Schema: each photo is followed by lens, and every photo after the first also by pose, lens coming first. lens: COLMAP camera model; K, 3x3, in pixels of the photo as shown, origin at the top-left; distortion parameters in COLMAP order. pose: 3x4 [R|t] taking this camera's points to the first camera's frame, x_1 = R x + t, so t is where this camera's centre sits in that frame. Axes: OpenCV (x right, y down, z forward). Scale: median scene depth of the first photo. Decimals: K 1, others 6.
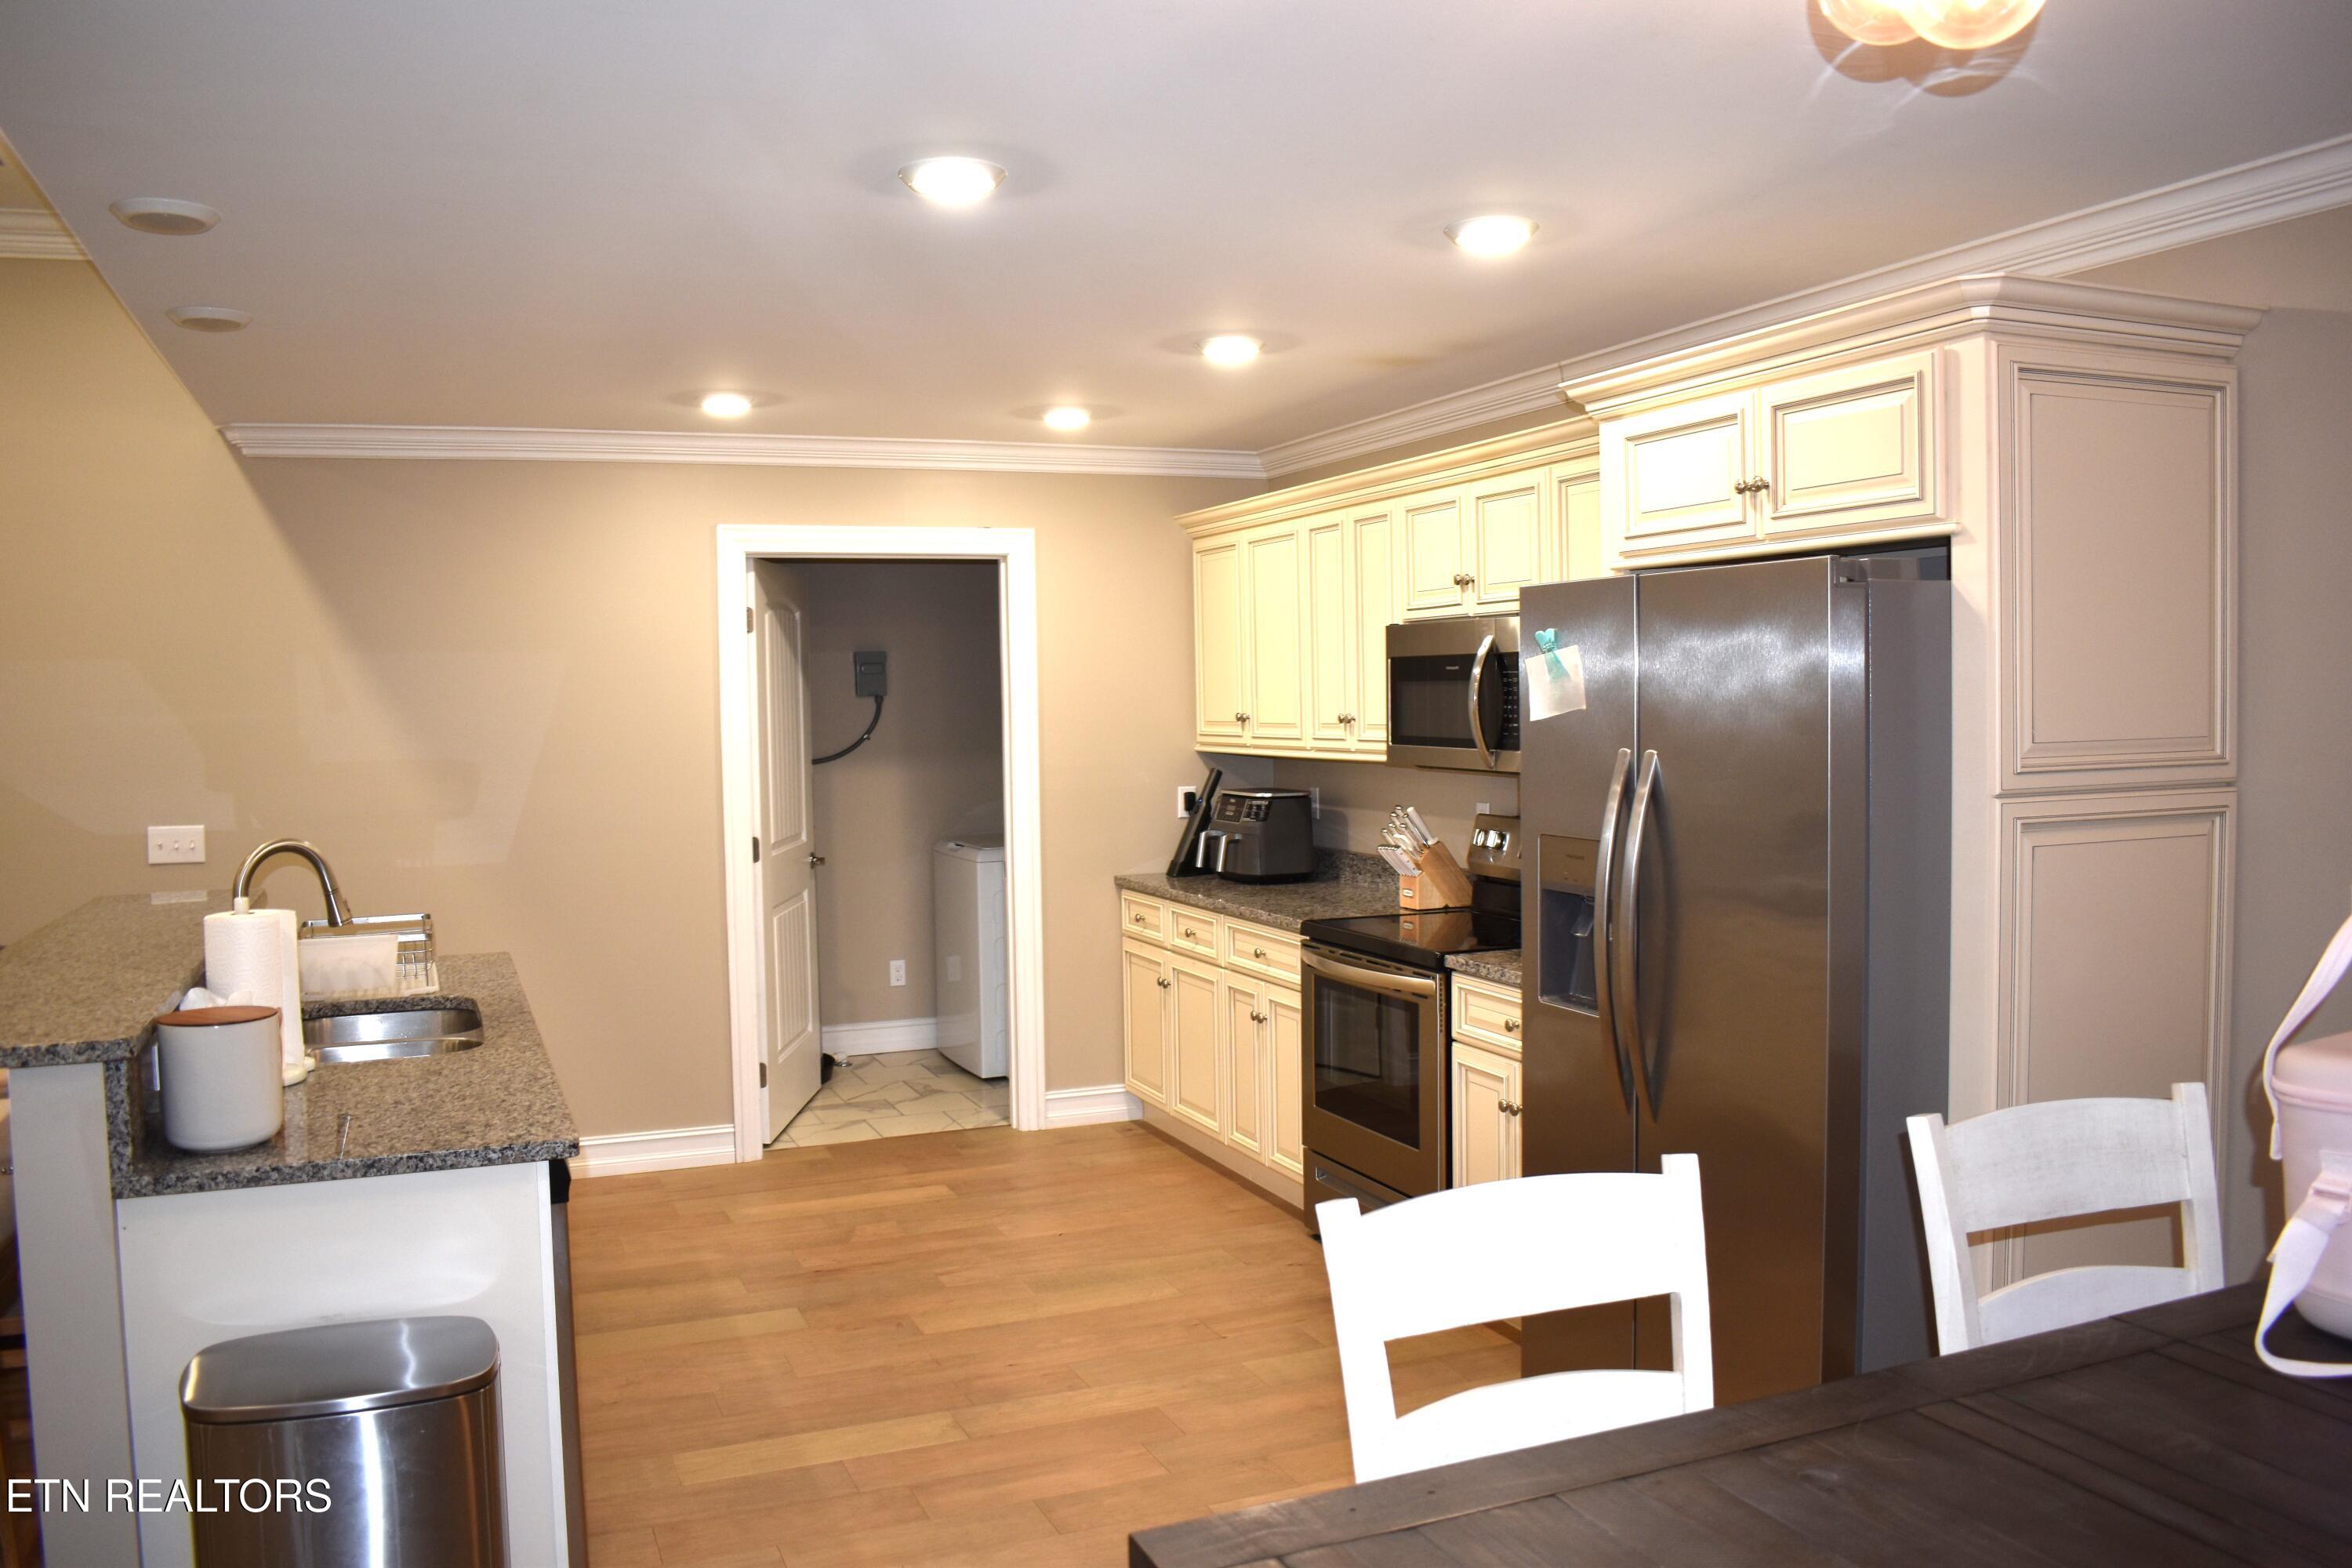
lens RADIAL K [[1830.8, 0, 1176.0], [0, 1830.8, 784.0], [0, 0, 1]] dist [-0.091044, 0.013182]
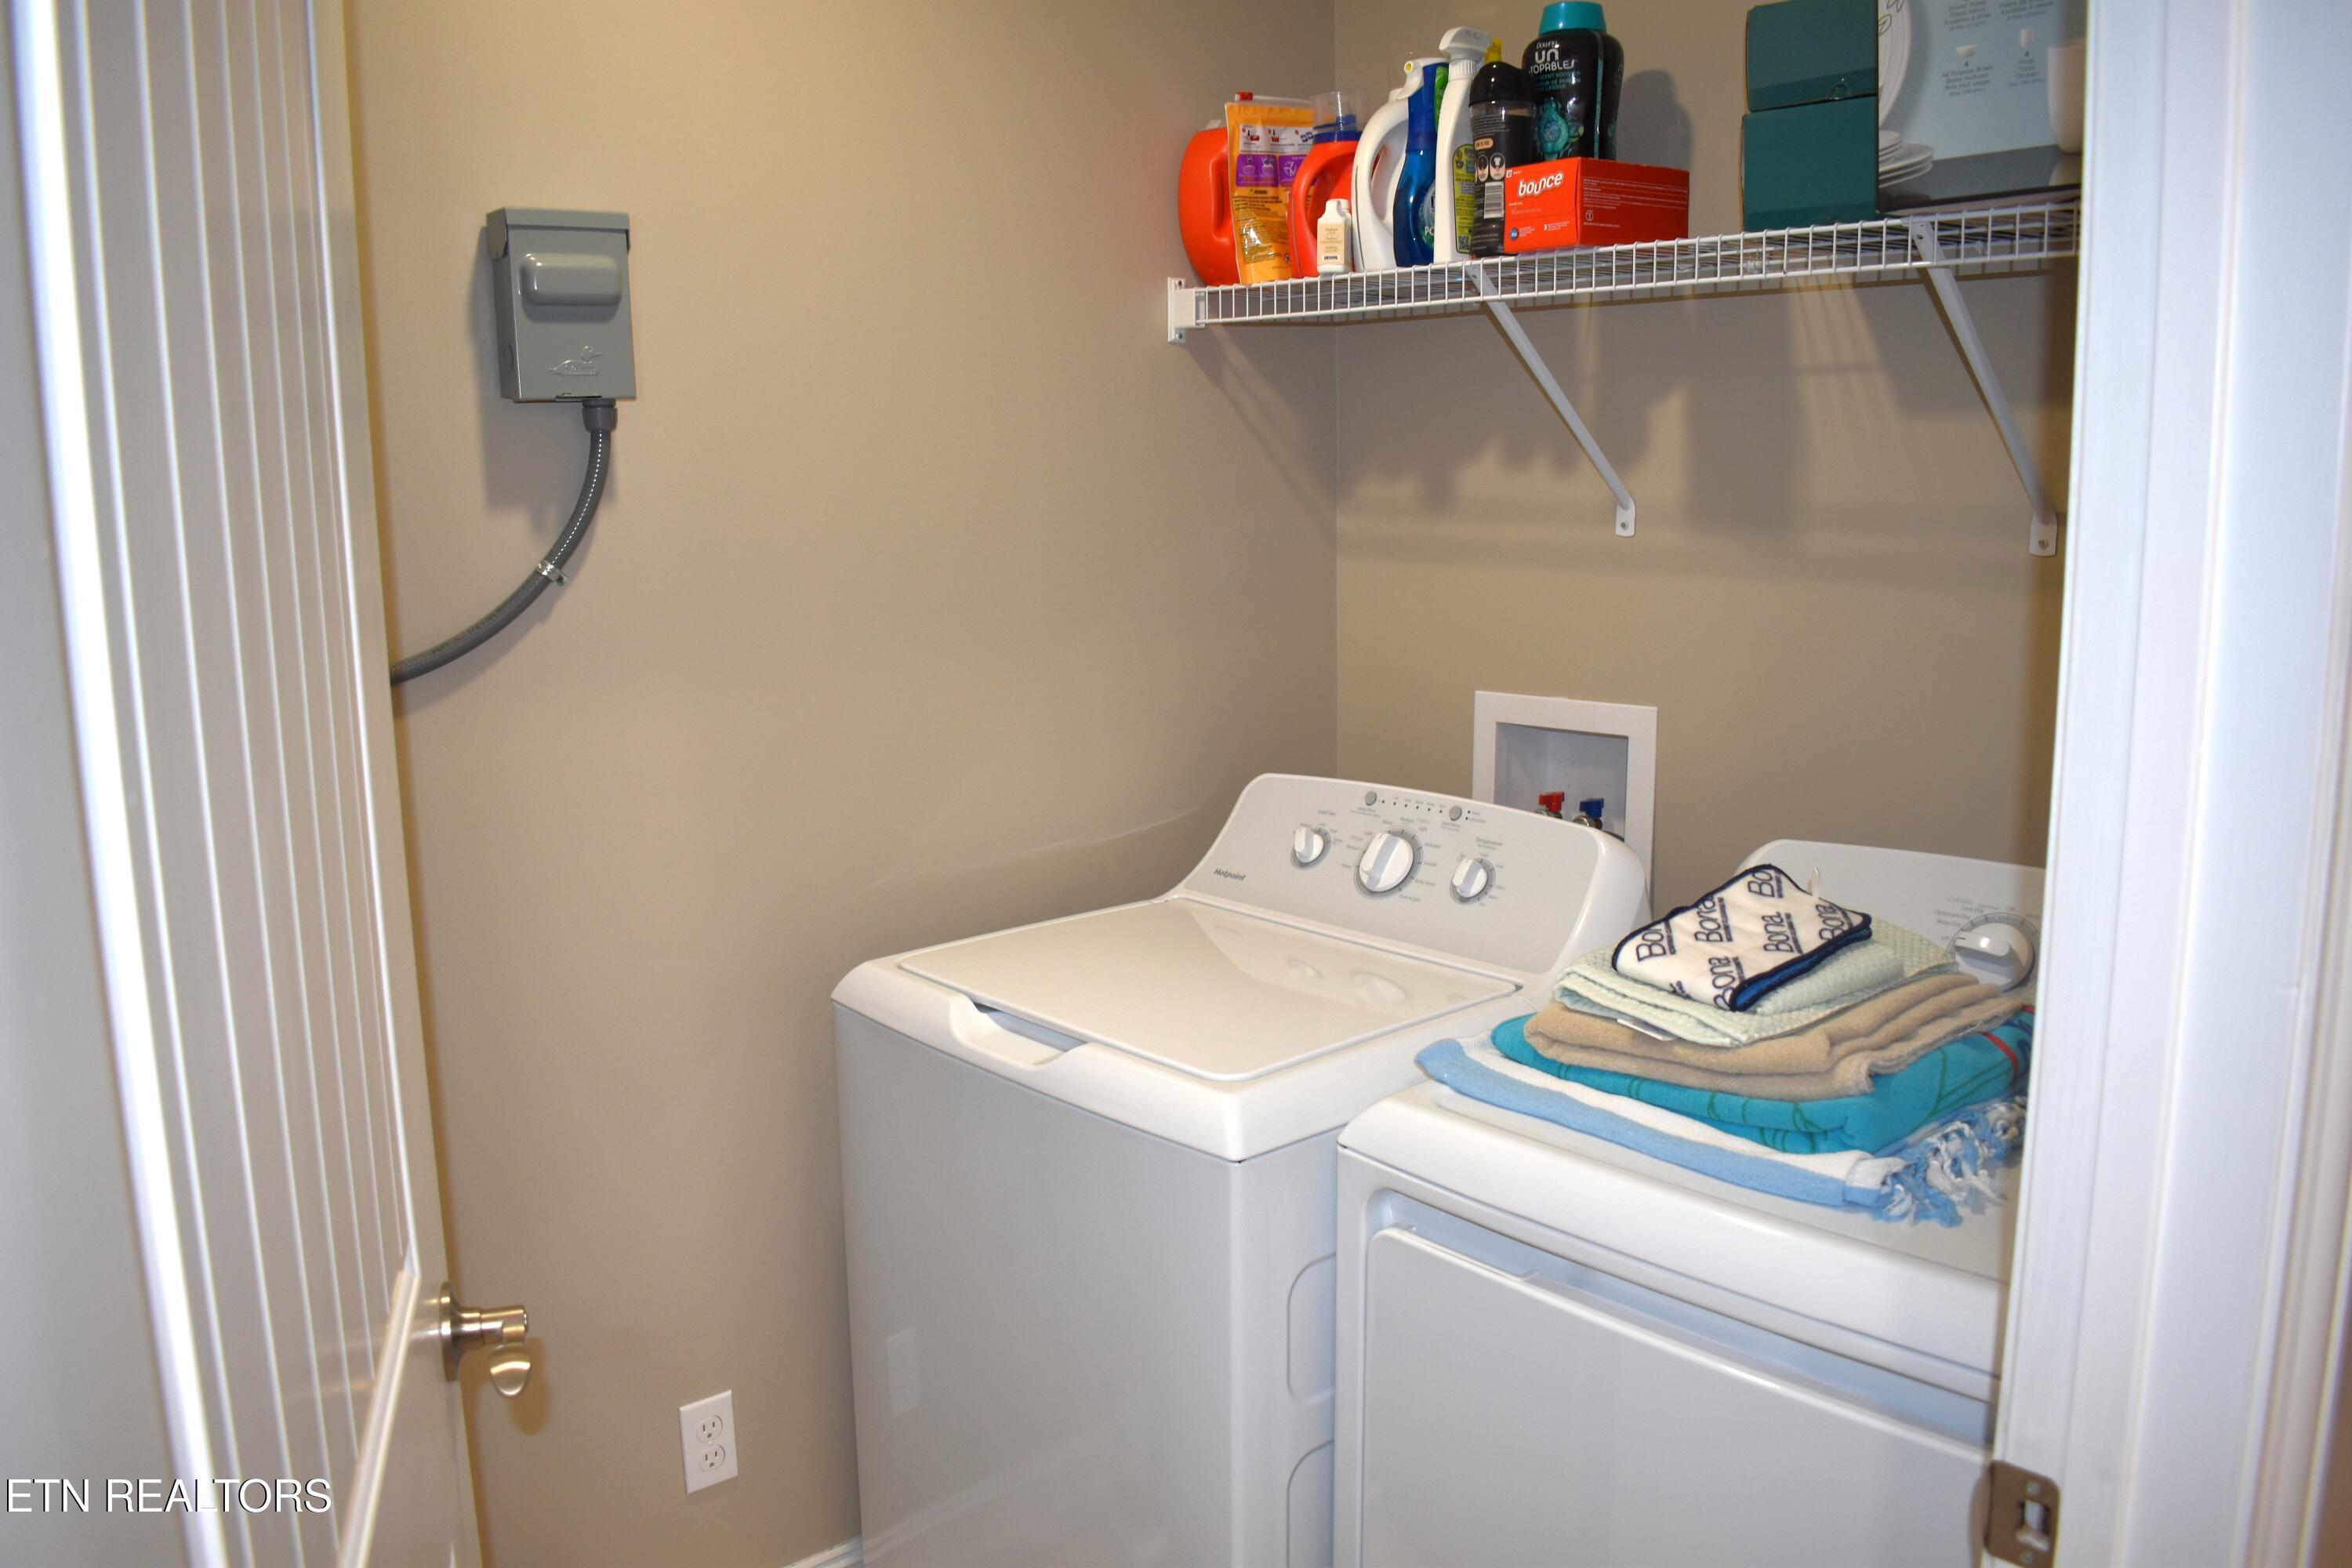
lens RADIAL K [[1830.8, 0, 1176.0], [0, 1830.8, 784.0], [0, 0, 1]] dist [-0.091044, 0.013182]
pose [[0.952362, -0.053037, 0.300322, -0.234592], [0.017576, 0.992670, 0.119569, -0.036692], [-0.304462, -0.108594, 0.946314, 1.066687]]
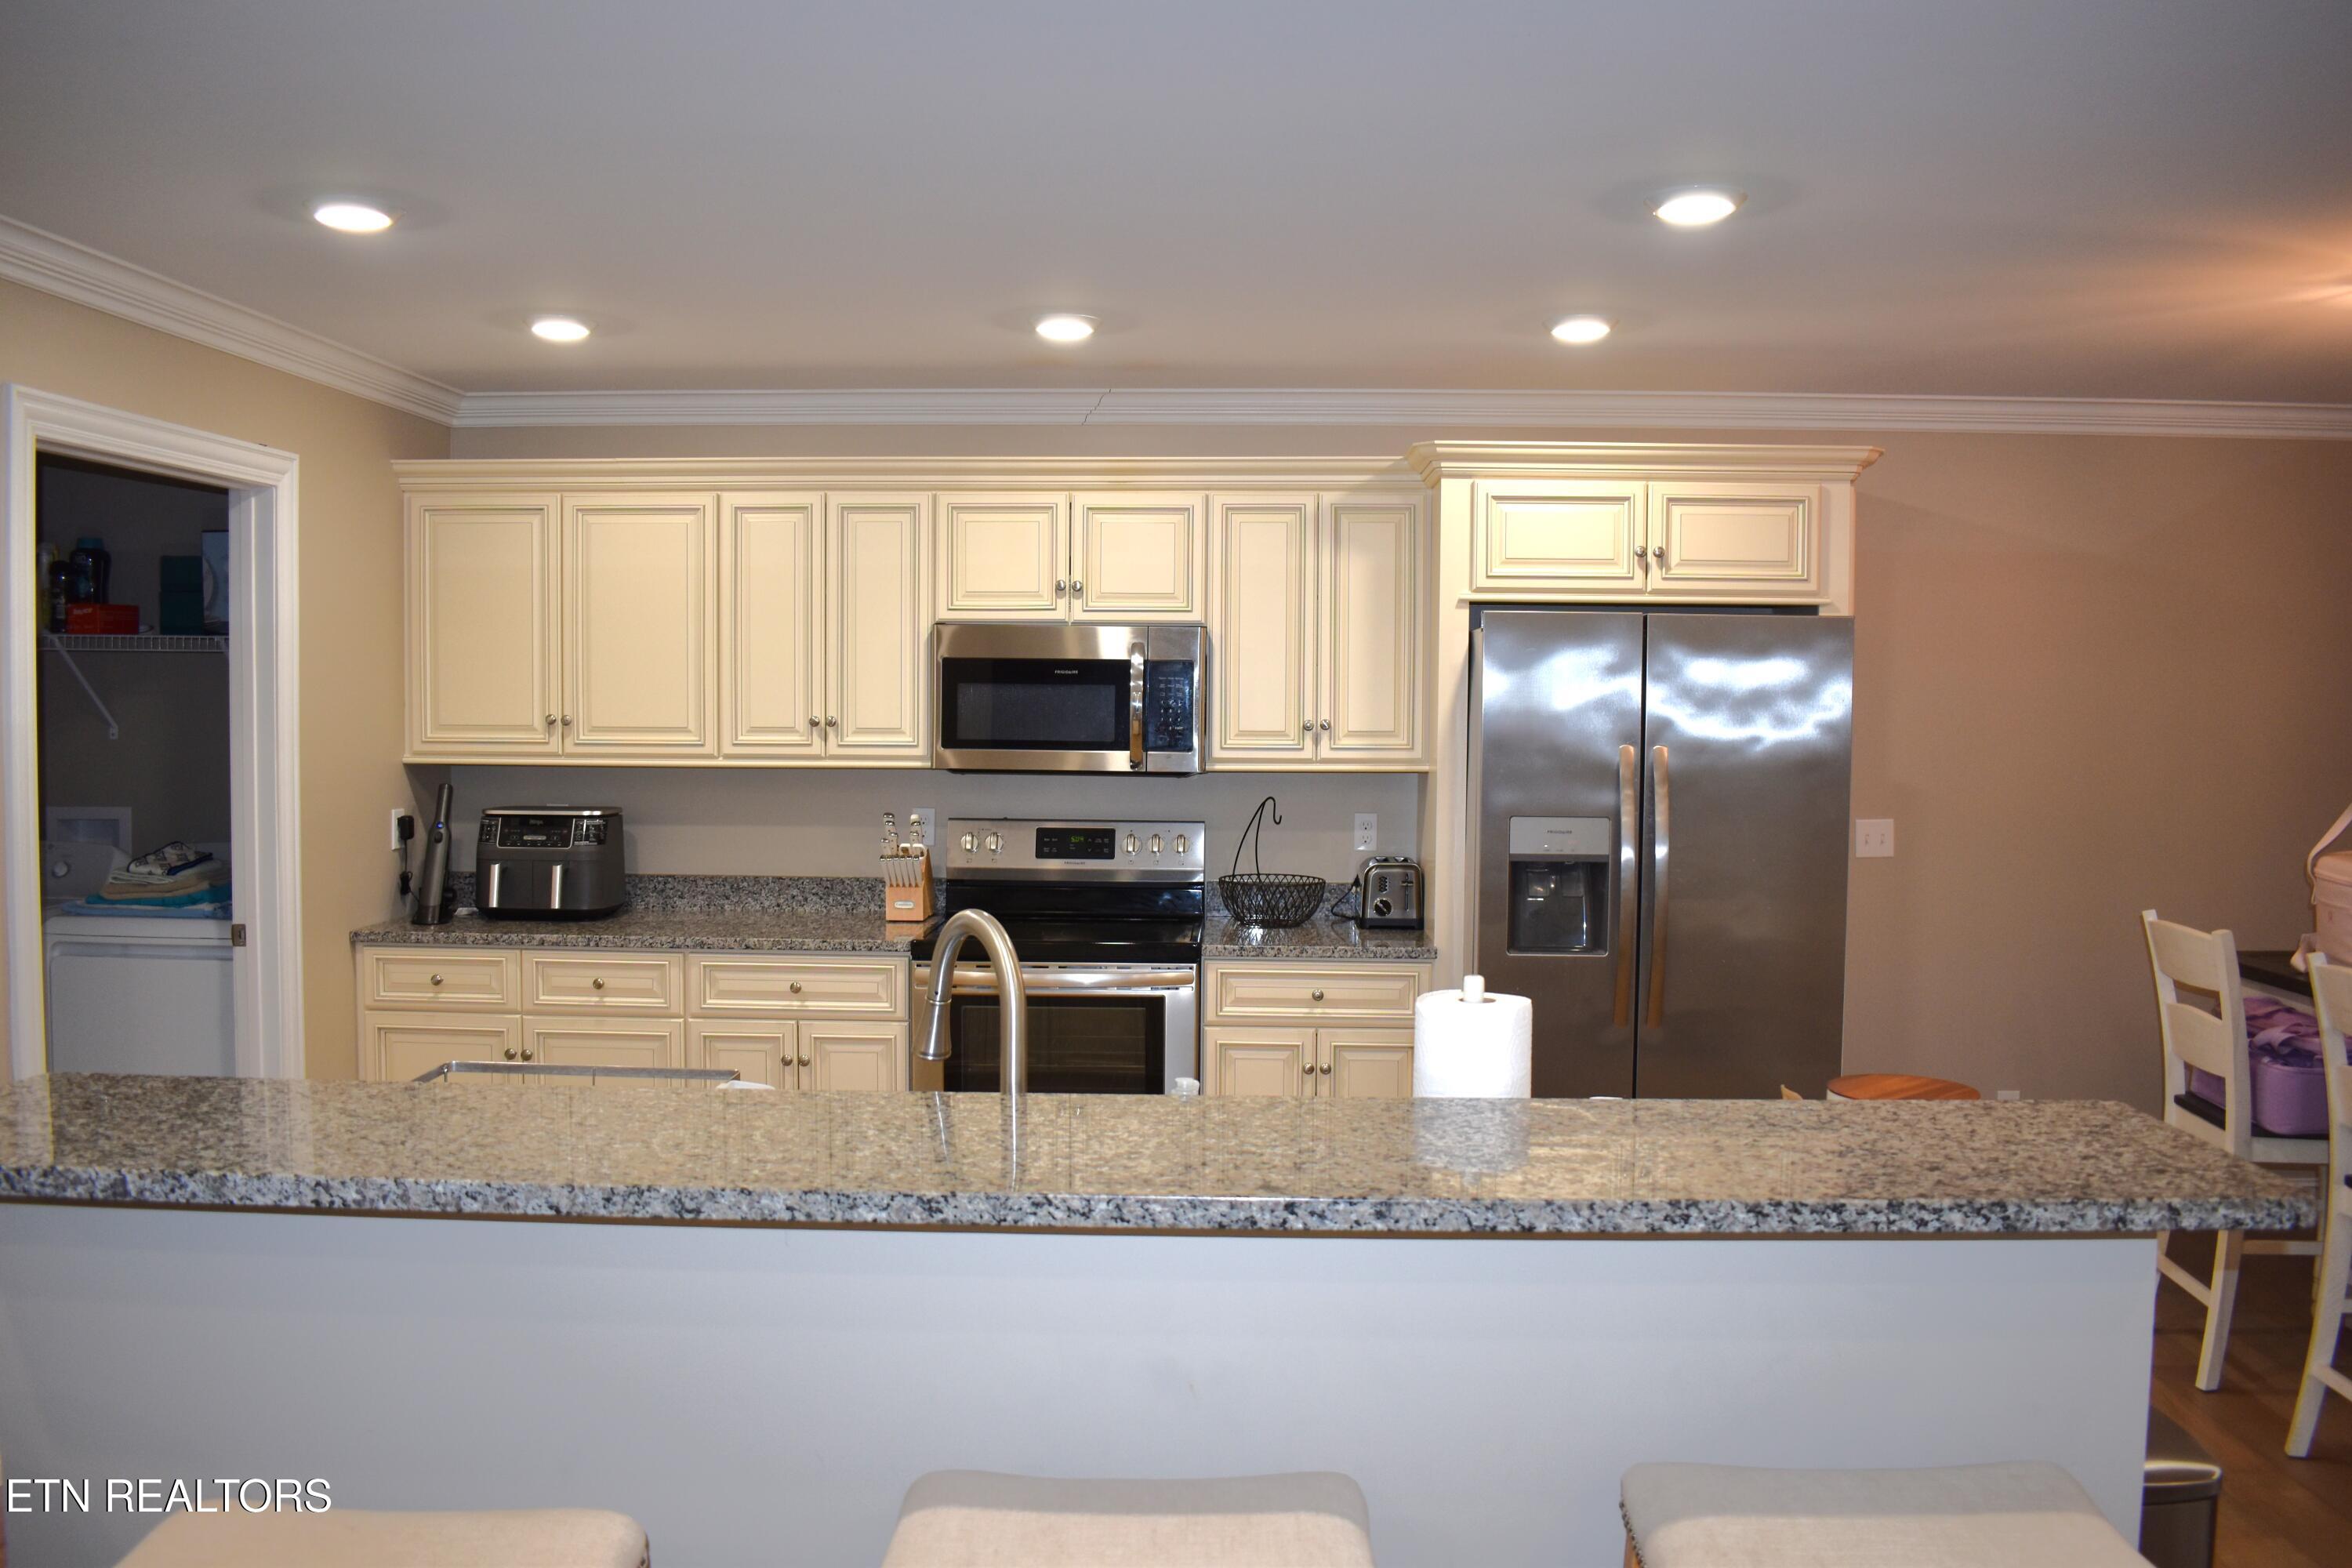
lens RADIAL K [[1830.8, 0, 1176.0], [0, 1830.8, 784.0], [0, 0, 1]] dist [-0.091044, 0.013182]
pose [[0.429763, -0.021525, 0.902685, -0.663642], [0.028933, 0.999531, 0.010060, -0.008895], [-0.902478, 0.021794, 0.430184, 0.451998]]
